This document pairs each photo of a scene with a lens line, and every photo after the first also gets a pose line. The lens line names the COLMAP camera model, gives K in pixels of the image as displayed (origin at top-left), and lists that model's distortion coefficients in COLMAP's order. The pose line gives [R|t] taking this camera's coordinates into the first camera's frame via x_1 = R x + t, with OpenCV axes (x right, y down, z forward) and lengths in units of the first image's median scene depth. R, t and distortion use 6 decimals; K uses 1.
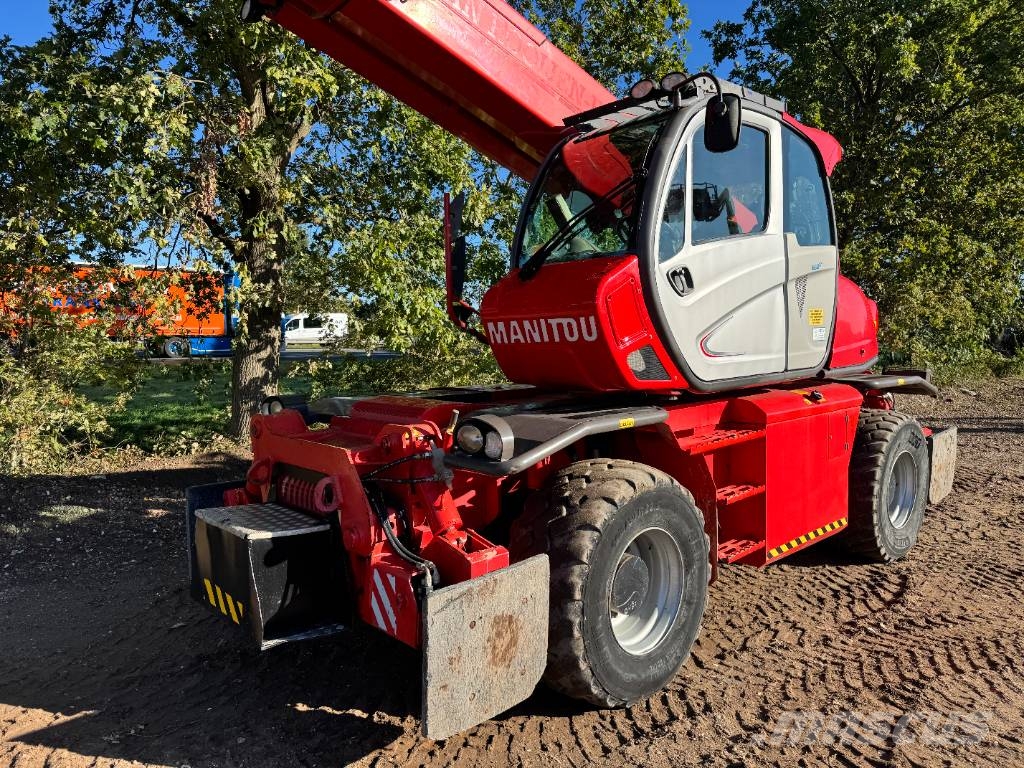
lens RADIAL K [[714.4, 0, 515.0], [0, 714.4, 387.0], [0, 0, 1]] dist [0.046744, -0.063088]
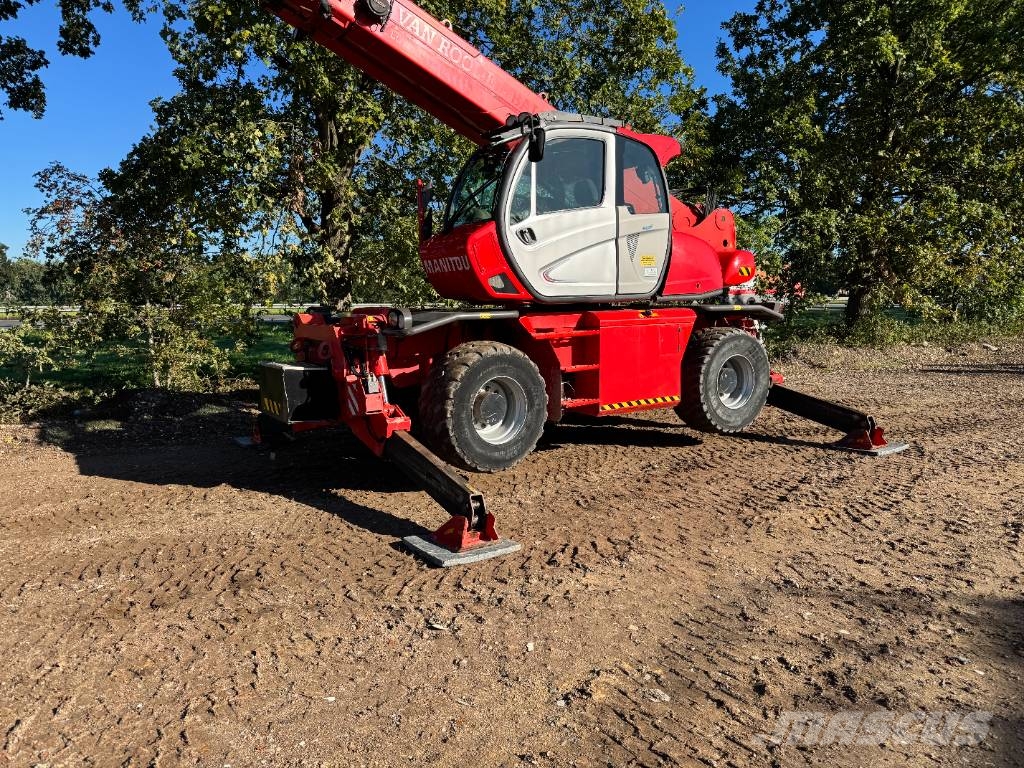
lens RADIAL K [[704.3, 0, 508.0], [0, 704.3, 387.1], [0, 0, 1]] dist [0.040254, -0.037177]
pose [[0.988717, 0.005850, -0.149684, 0.444611], [-0.001143, 0.999503, 0.031513, 0.161321], [0.149794, -0.030986, 0.988232, -0.702250]]
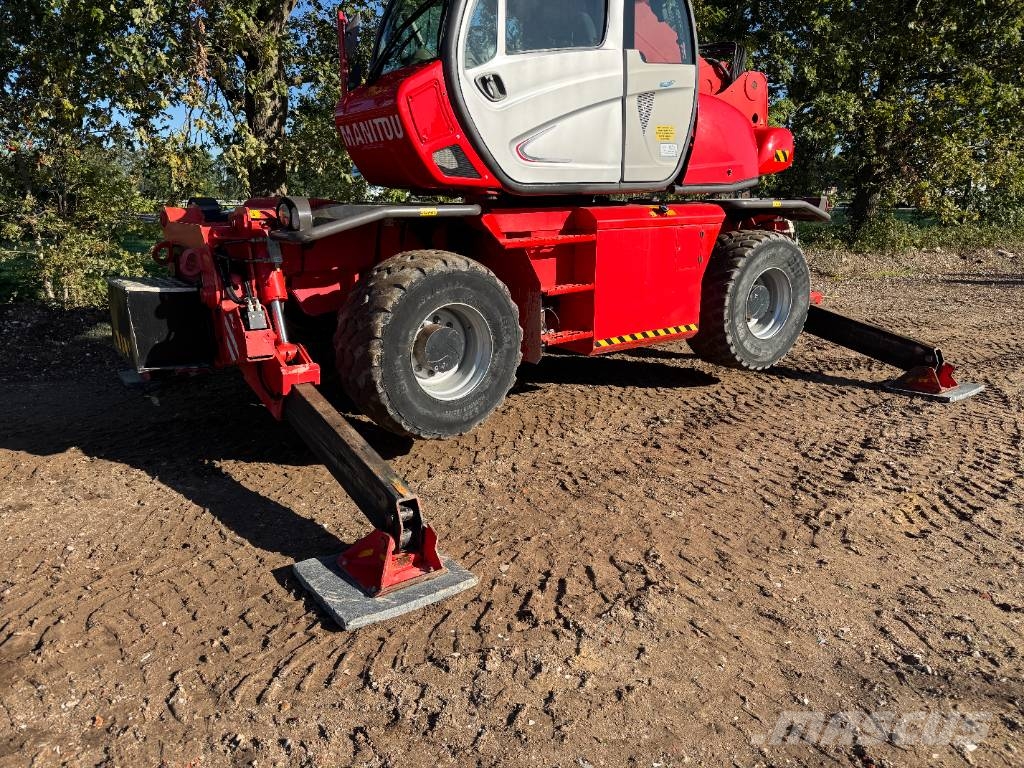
lens RADIAL K [[714.4, 0, 509.1], [0, 714.4, 395.1], [0, 0, 1]] dist [0.046744, -0.063088]
pose [[0.993191, 0.025876, -0.113588, 0.402884], [-0.005717, 0.984671, 0.174327, 0.133167], [0.116358, -0.172490, 0.978115, -0.205217]]
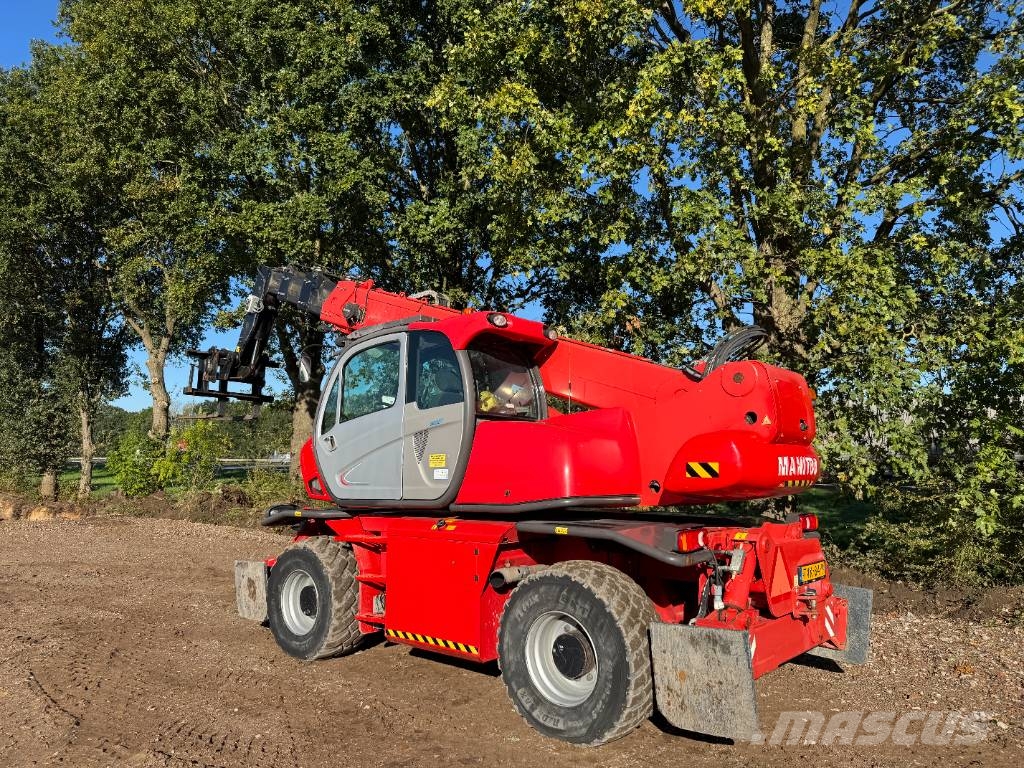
lens RADIAL K [[714.4, 0, 508.1], [0, 714.4, 386.7], [0, 0, 1]] dist [0.046744, -0.063088]
pose [[0.099381, -0.115863, -0.988281, 2.152300], [-0.088564, 0.988226, -0.124763, -0.101583], [0.991100, 0.099925, 0.087950, 1.269767]]
